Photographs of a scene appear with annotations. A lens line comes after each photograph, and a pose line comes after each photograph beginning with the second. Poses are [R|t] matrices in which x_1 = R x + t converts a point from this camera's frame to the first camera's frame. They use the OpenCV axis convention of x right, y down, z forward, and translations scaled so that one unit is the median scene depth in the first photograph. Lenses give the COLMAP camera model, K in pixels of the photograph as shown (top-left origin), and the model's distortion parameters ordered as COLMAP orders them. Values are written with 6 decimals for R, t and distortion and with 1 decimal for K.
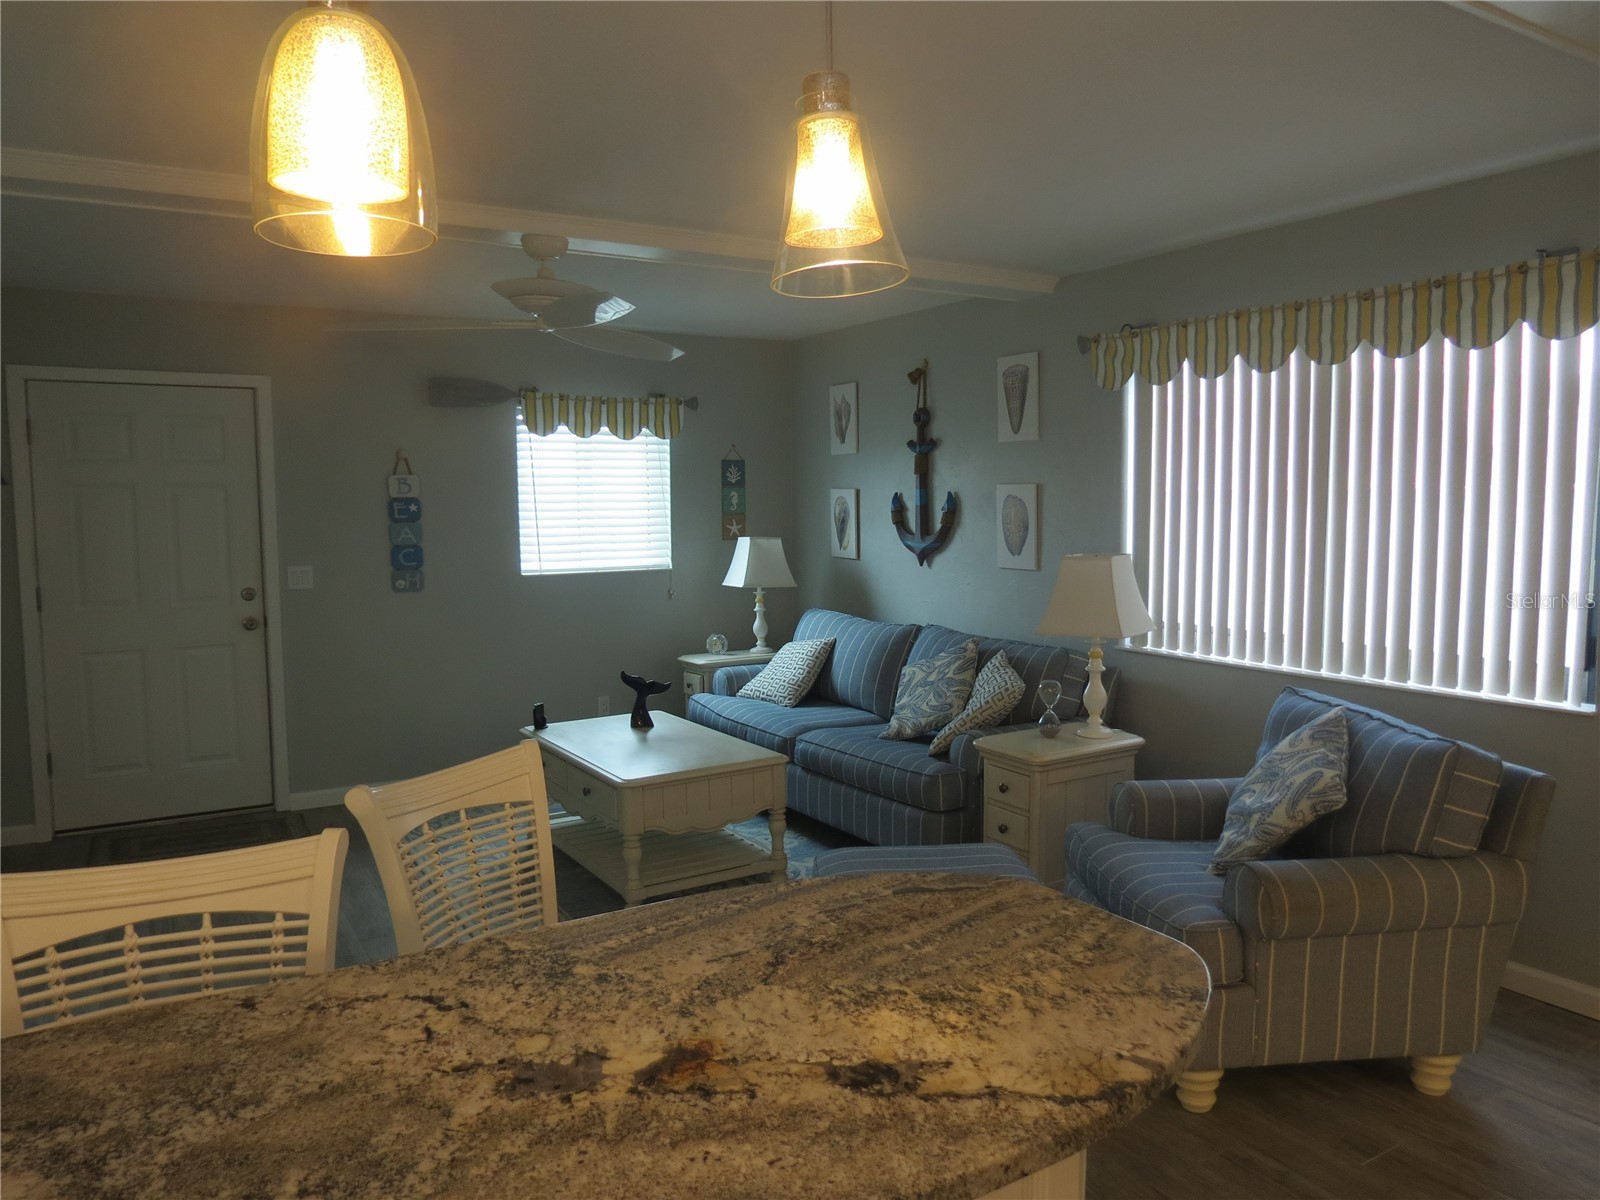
lens RADIAL K [[1100.7, 0, 800.0], [0, 1100.7, 600.0], [0, 0, 1]] dist [-0.054564, 0.033880]
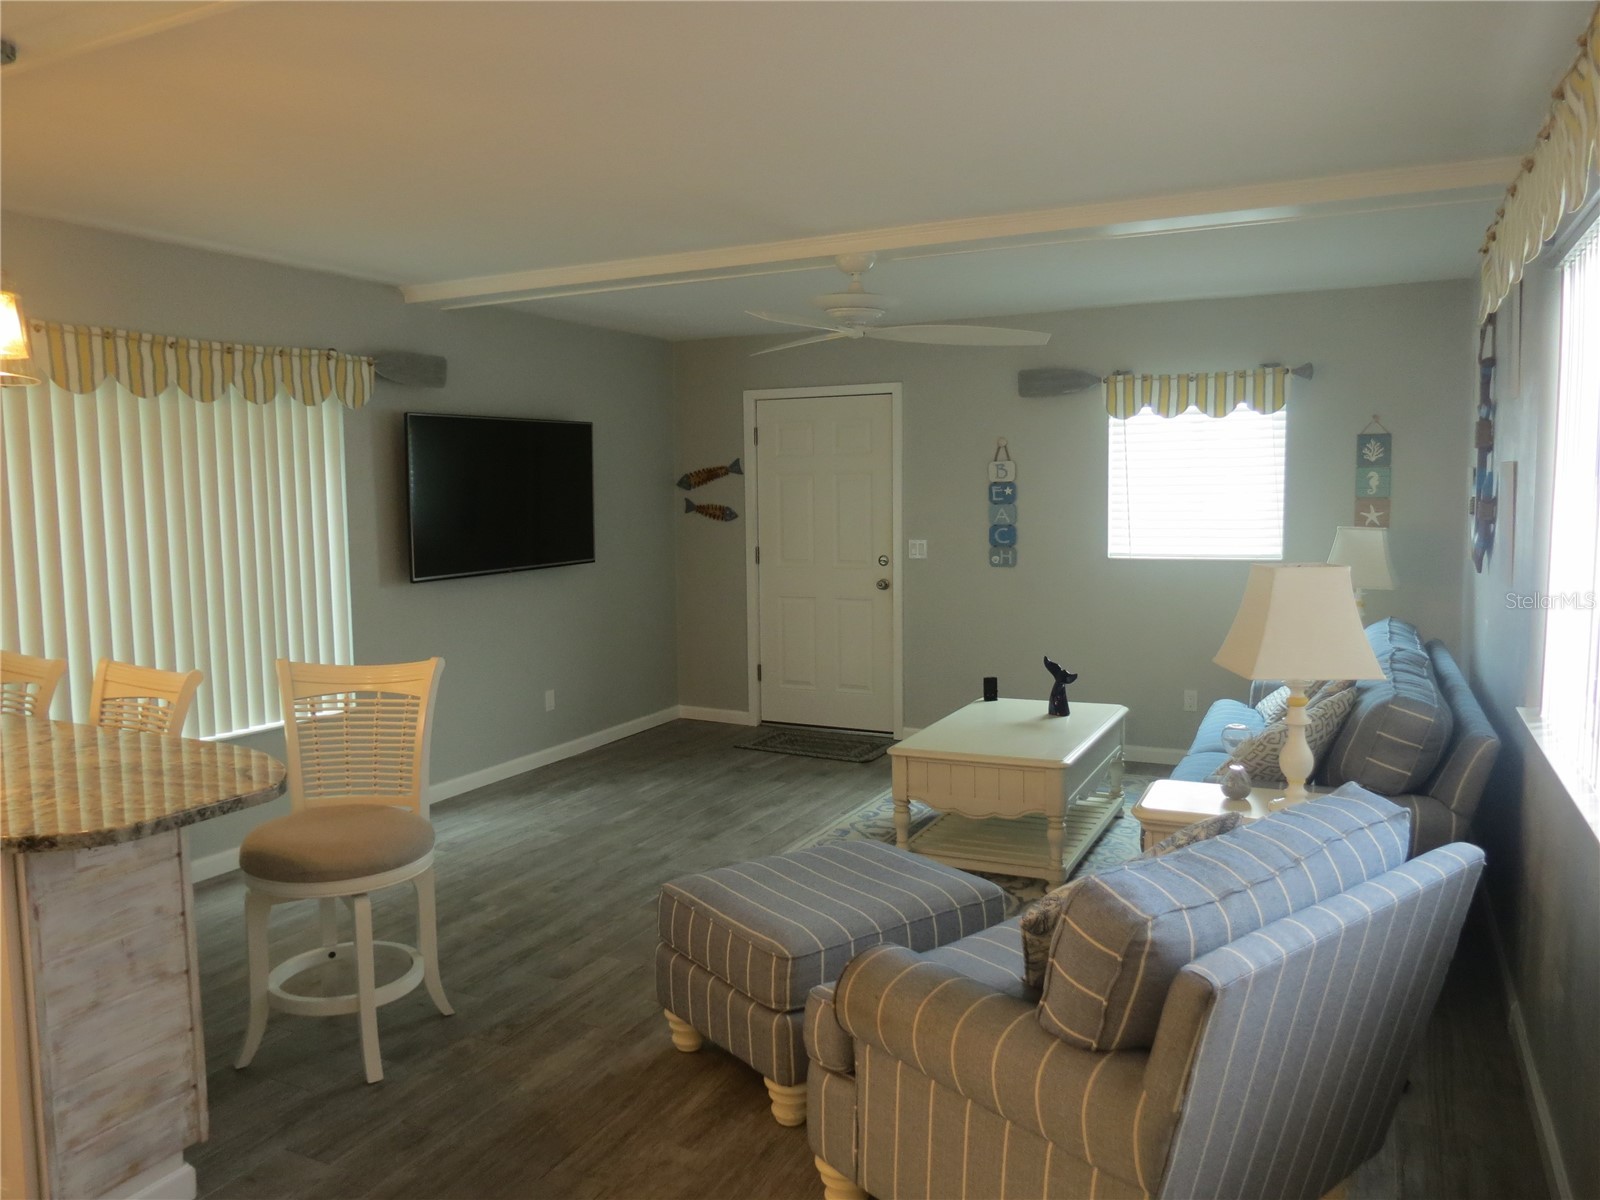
lens RADIAL K [[1100.7, 0, 800.0], [0, 1100.7, 600.0], [0, 0, 1]] dist [-0.054564, 0.033880]
pose [[0.542482, 0.082812, -0.835976, 0.459421], [-0.064723, 0.996292, 0.056693, -0.023927], [0.837571, 0.023352, 0.545830, 0.222209]]
